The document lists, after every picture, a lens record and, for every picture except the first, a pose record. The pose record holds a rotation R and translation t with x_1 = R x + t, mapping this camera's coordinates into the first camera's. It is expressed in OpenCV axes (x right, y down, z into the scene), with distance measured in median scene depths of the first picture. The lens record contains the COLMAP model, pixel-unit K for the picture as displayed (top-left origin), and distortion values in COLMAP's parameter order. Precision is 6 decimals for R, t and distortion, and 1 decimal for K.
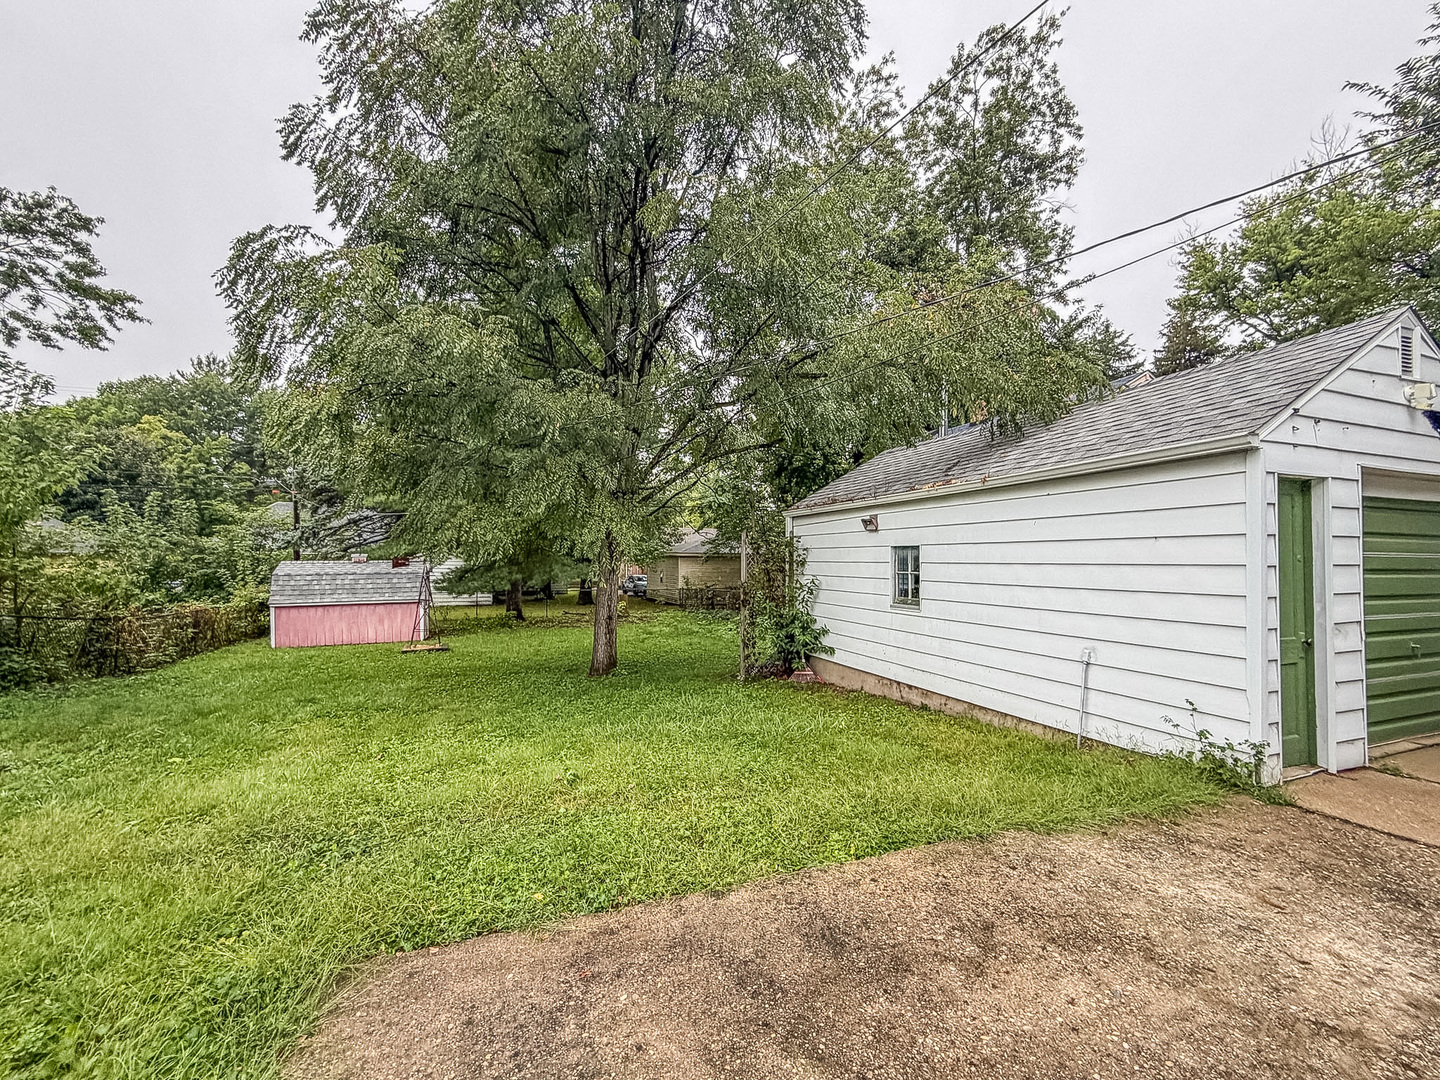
lens RADIAL K [[599.3, 0, 719.8], [0, 599.3, 540.0], [0, 0, 1]] dist [-0.001239, -0.000240]
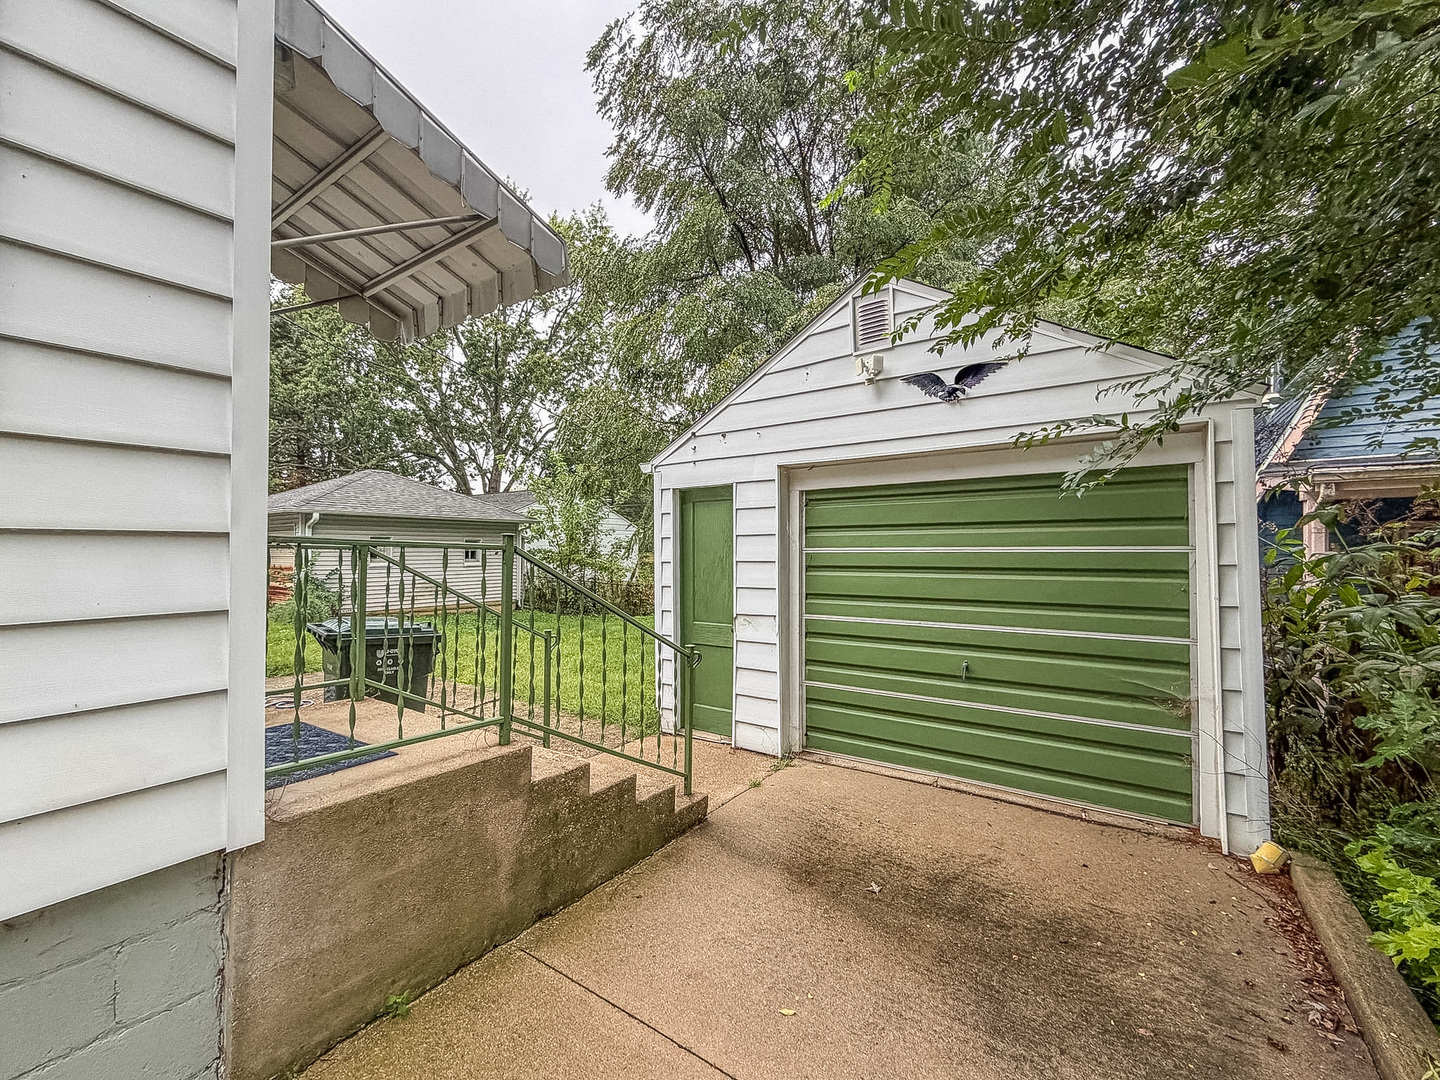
lens RADIAL K [[599.3, 0, 719.8], [0, 599.3, 540.0], [0, 0, 1]] dist [-0.001239, -0.000240]
pose [[0.558628, -0.025646, -0.829021, 1.890013], [0.034591, 0.999373, -0.007607, 0.009519], [0.828696, -0.024428, 0.559165, 0.340979]]
